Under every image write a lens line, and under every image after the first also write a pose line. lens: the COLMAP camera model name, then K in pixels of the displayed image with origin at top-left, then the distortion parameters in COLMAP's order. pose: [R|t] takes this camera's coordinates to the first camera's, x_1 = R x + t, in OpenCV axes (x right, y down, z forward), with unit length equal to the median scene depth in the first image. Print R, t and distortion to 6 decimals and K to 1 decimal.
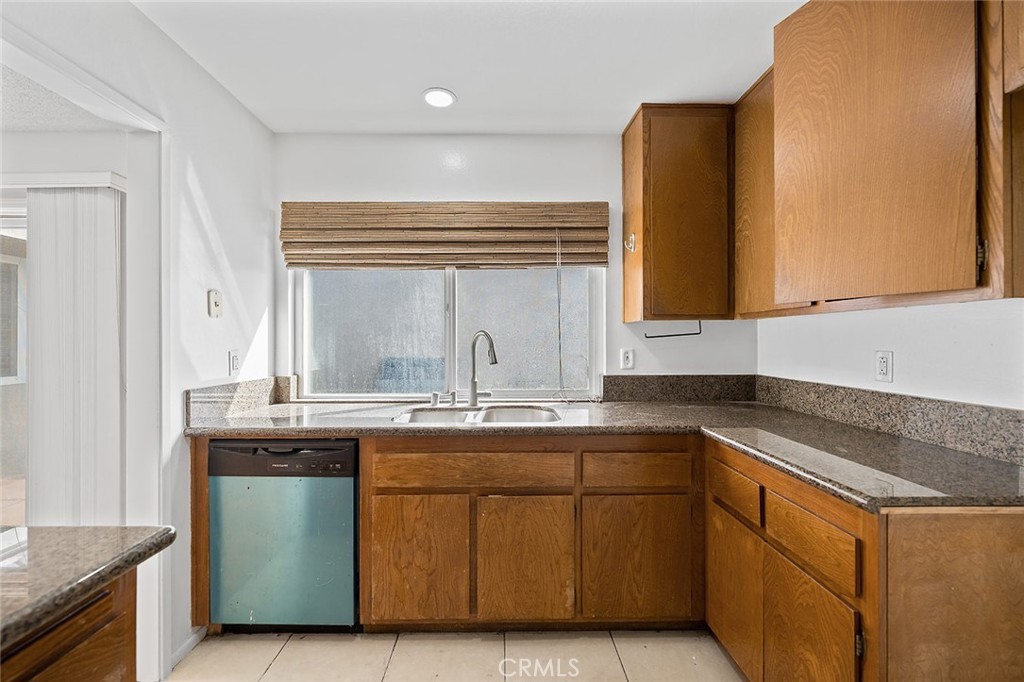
lens RADIAL K [[411.8, 0, 509.9], [0, 411.8, 342.3], [0, 0, 1]] dist [-0.002780, -0.000023]
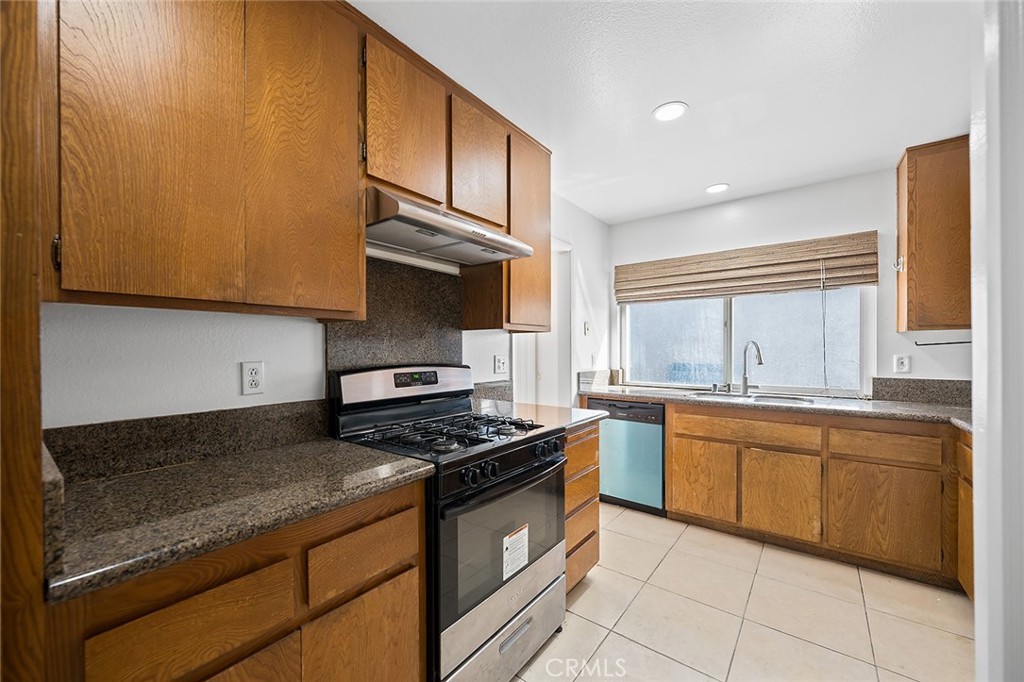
lens RADIAL K [[398.7, 0, 508.9], [0, 398.7, 349.5], [0, 0, 1]] dist [0.001109, 0.000231]
pose [[0.780635, 0.001066, -0.624987, 0.160711], [-0.002643, 0.999995, -0.001596, 0.006390], [0.624982, 0.002898, 0.780634, -0.682288]]
